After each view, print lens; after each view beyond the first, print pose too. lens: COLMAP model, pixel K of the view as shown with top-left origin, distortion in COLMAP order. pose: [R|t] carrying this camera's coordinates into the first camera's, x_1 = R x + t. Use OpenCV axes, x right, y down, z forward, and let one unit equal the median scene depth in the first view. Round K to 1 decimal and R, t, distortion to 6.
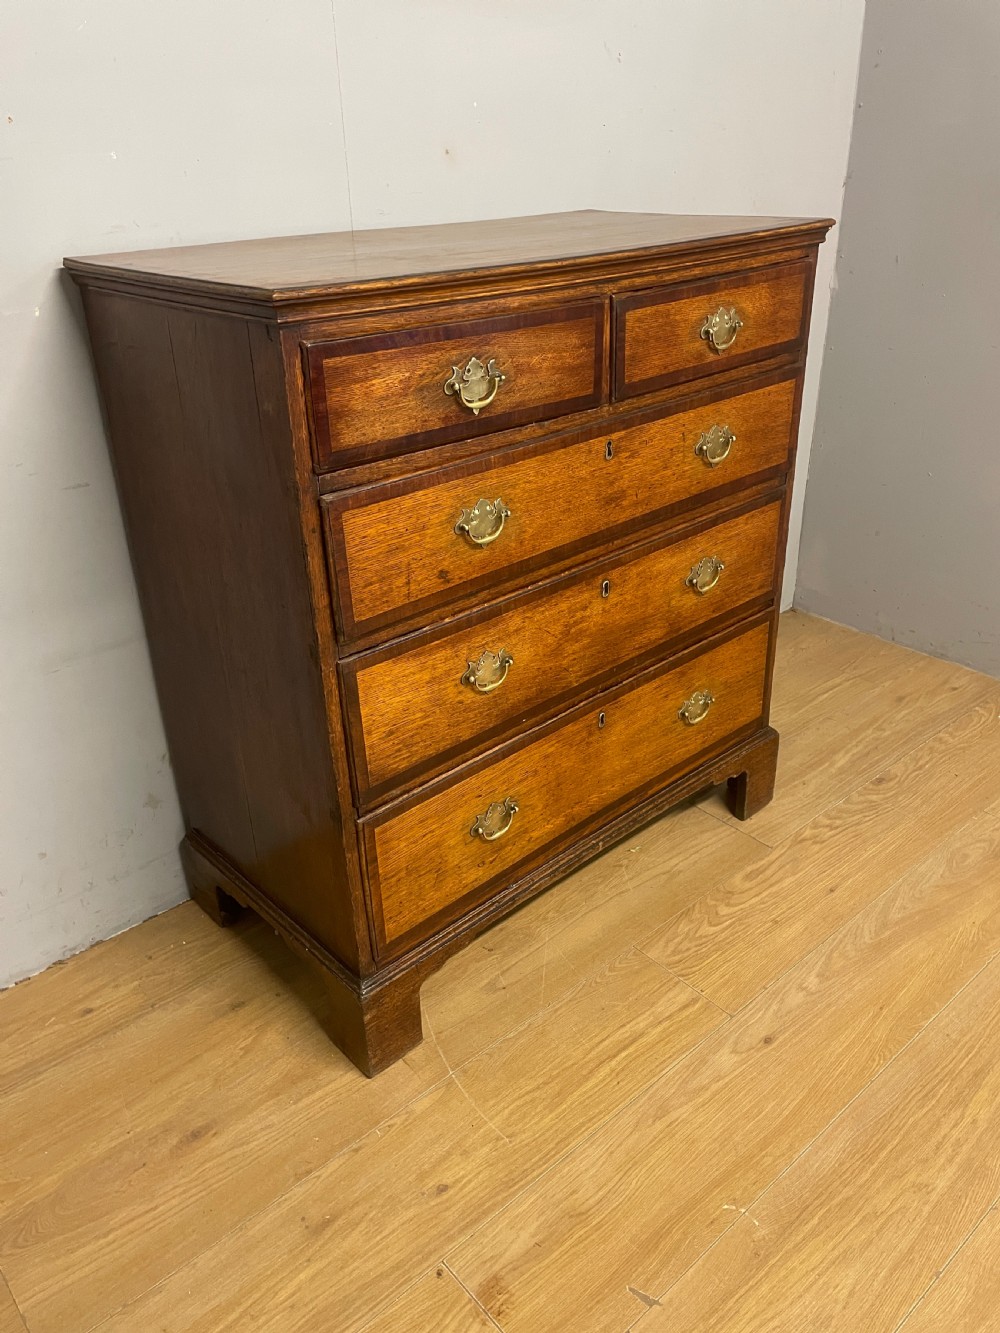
lens RADIAL K [[1013.7, 0, 500.1], [0, 1013.7, 657.2], [0, 0, 1]] dist [0.080028, -0.110068]
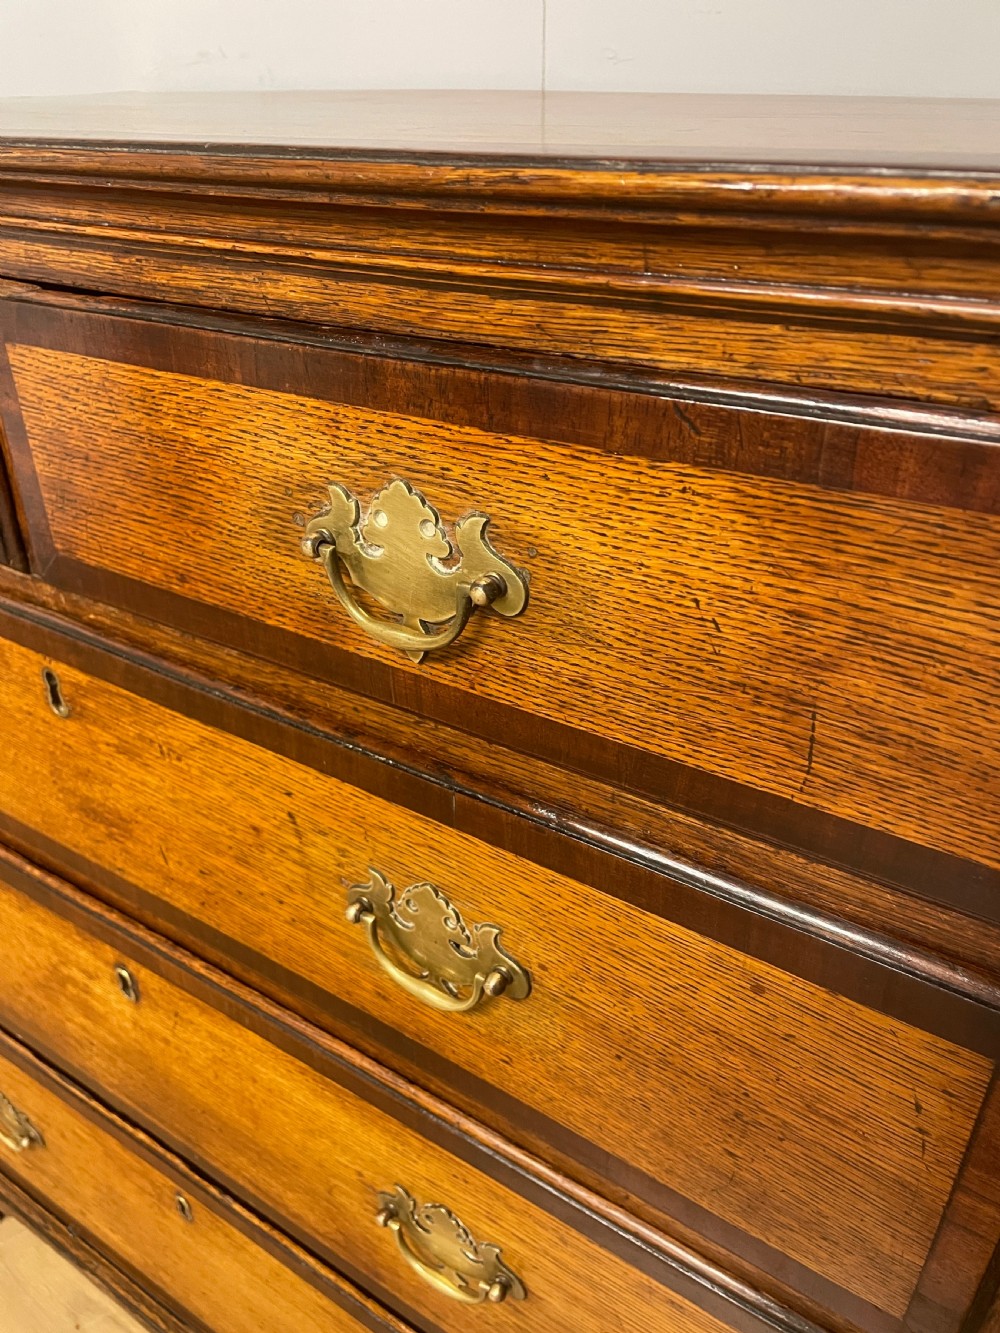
lens RADIAL K [[1013.7, 0, 478.7], [0, 1013.7, 646.6], [0, 0, 1]] dist [0.080028, -0.110068]
pose [[0.265421, 0.497178, -0.826054, 0.441064], [-0.437020, 0.825752, 0.356577, -0.412452], [0.859398, 0.266359, 0.436449, 0.957630]]
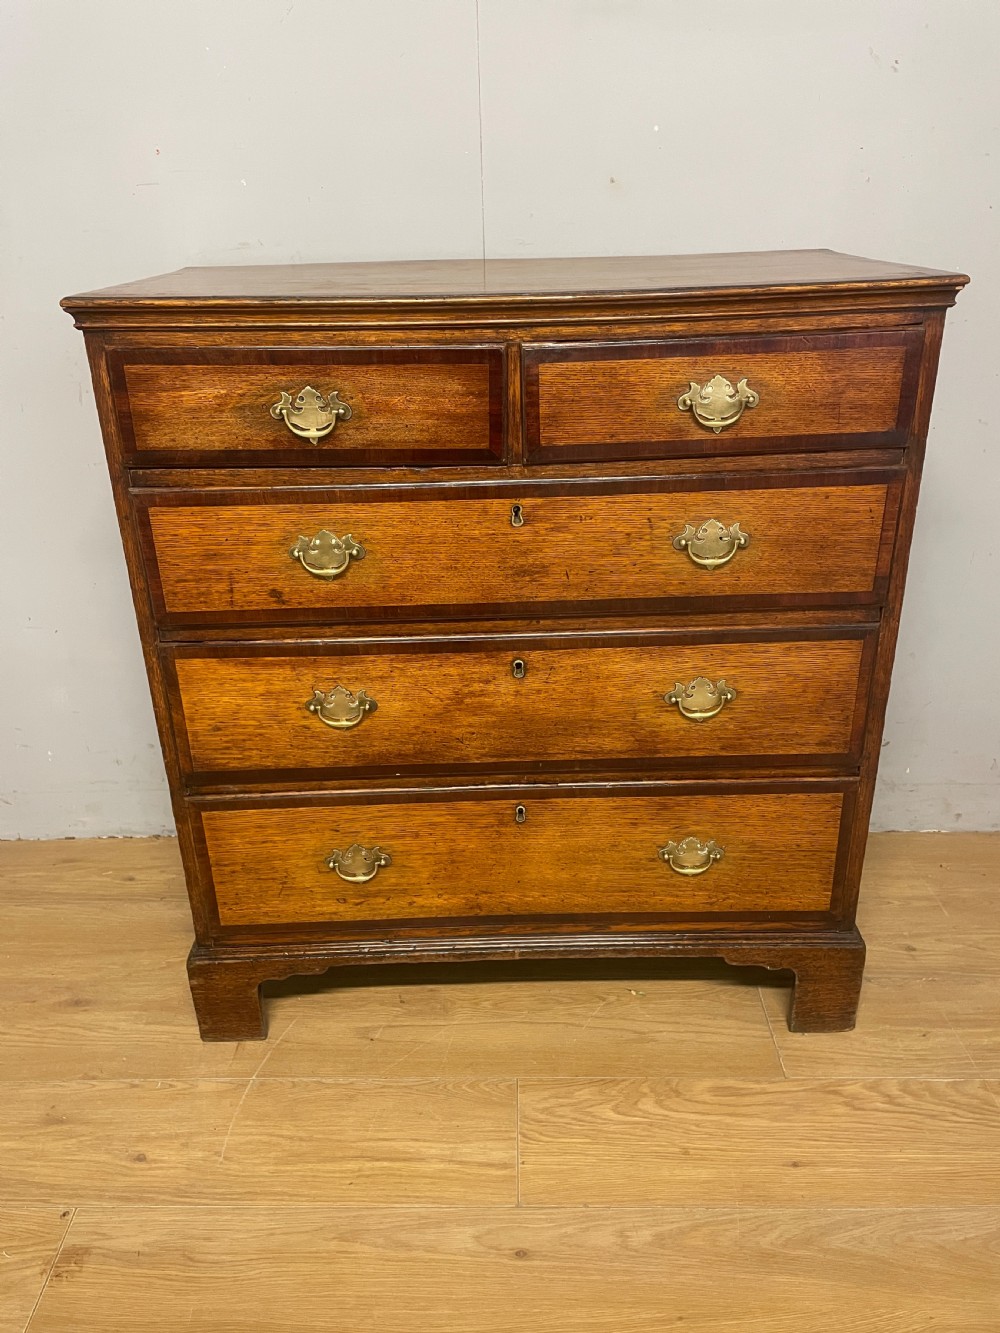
lens RADIAL K [[1013.7, 0, 509.3], [0, 1013.7, 658.7], [0, 0, 1]] dist [0.080028, -0.110068]
pose [[0.744147, 0.287810, -0.602835, 0.662248], [-0.300290, 0.950231, 0.082985, -0.155226], [0.596717, 0.119272, 0.793538, 0.309837]]
